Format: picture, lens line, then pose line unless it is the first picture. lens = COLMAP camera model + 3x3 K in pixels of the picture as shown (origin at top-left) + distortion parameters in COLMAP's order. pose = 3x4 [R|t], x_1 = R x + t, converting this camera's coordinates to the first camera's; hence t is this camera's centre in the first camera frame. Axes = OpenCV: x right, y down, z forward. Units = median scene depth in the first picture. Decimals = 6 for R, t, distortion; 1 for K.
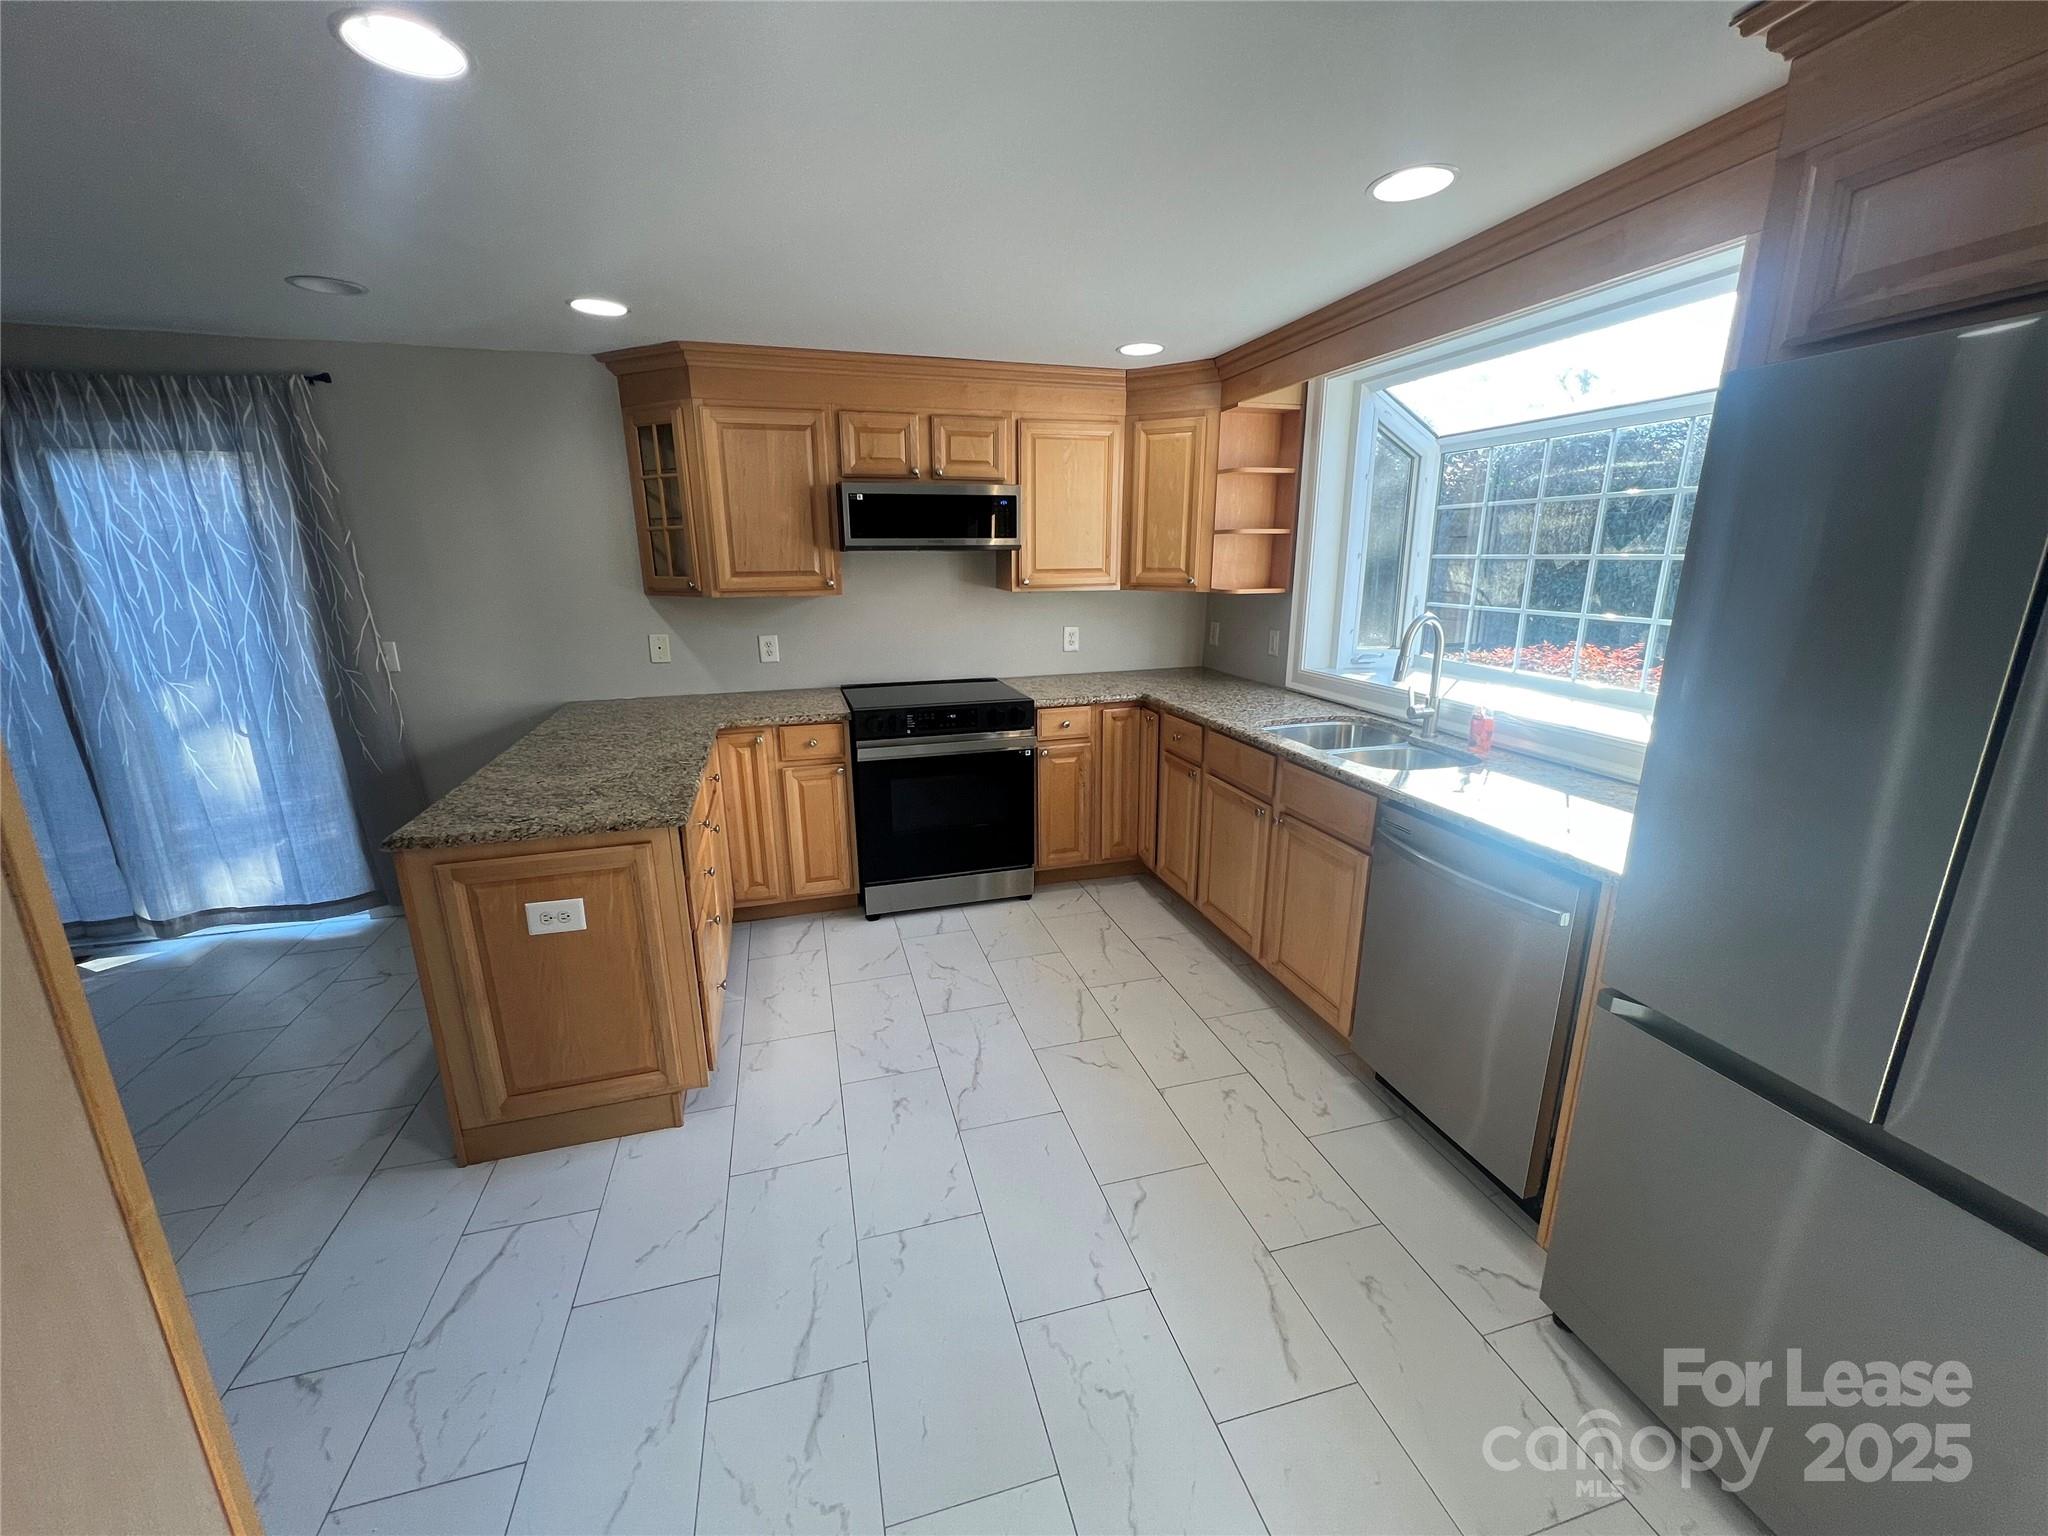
lens RADIAL K [[817.1, 0, 1015.5], [0, 817.1, 767.2], [0, 0, 1]] dist [0.000344, -0.000299]
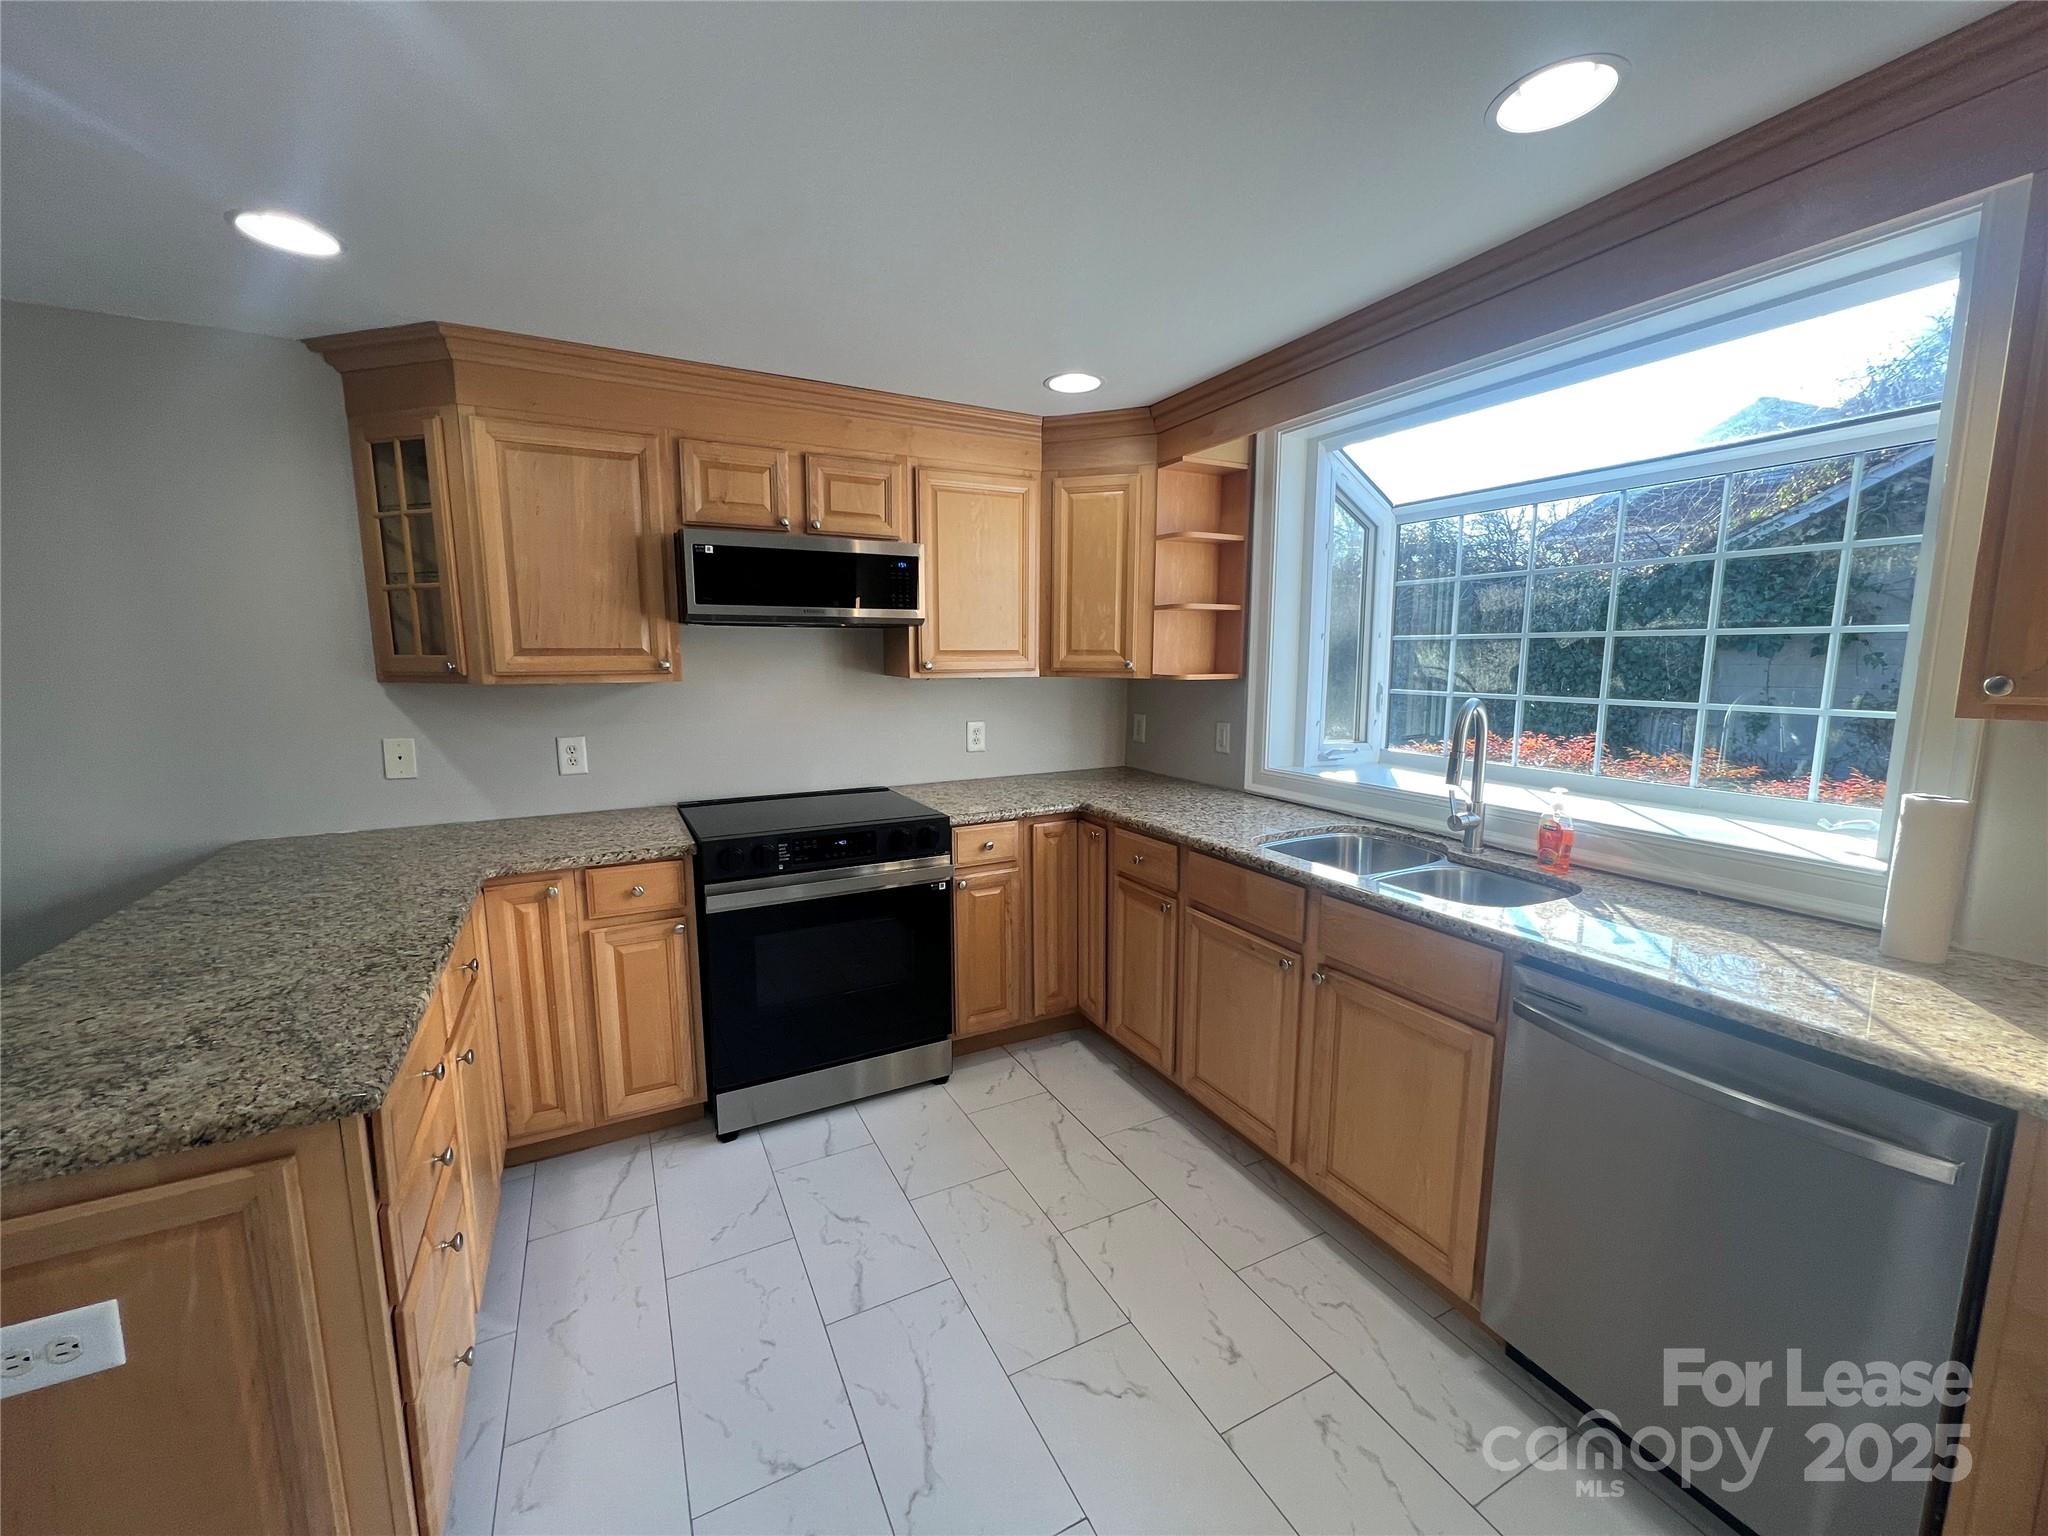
lens RADIAL K [[817.1, 0, 1015.5], [0, 817.1, 767.2], [0, 0, 1]] dist [0.000344, -0.000299]
pose [[0.979950, -0.021481, 0.198084, -0.069023], [0.044666, 0.992553, -0.113331, -0.040004], [-0.194174, 0.119906, 0.973611, 0.249785]]
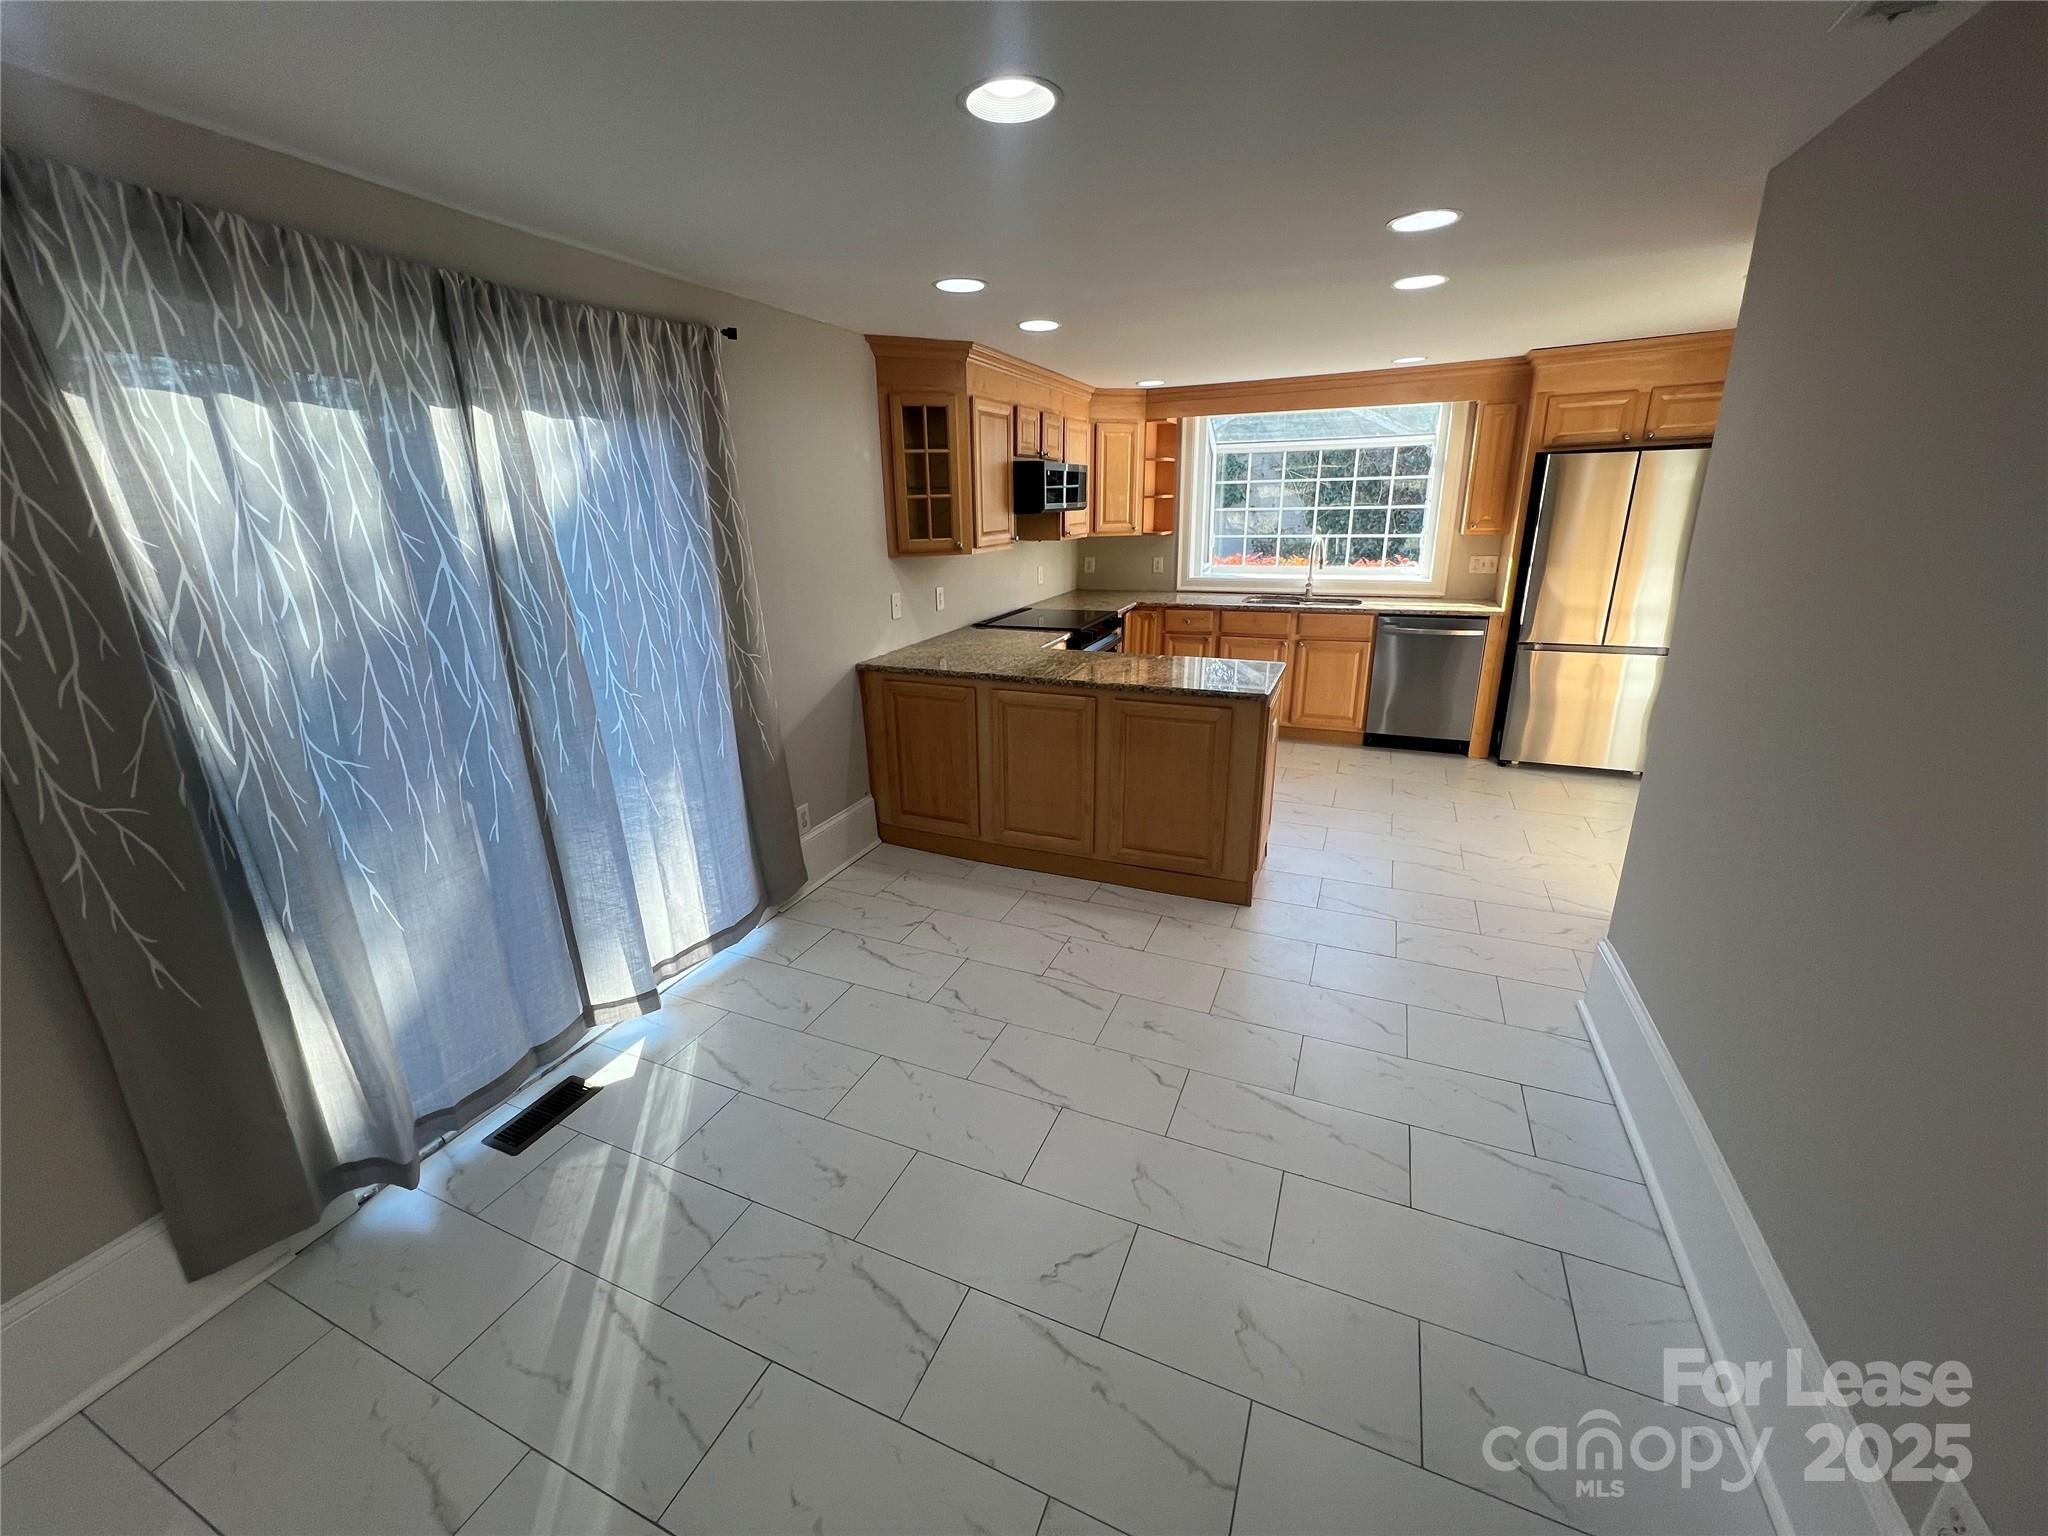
lens RADIAL K [[817.1, 0, 1015.5], [0, 817.1, 767.2], [0, 0, 1]] dist [0.000344, -0.000299]
pose [[0.630346, -0.248585, 0.735438, -1.314157], [0.213880, 0.966292, 0.143299, -0.062512], [-0.746270, 0.066968, 0.662266, 0.170187]]
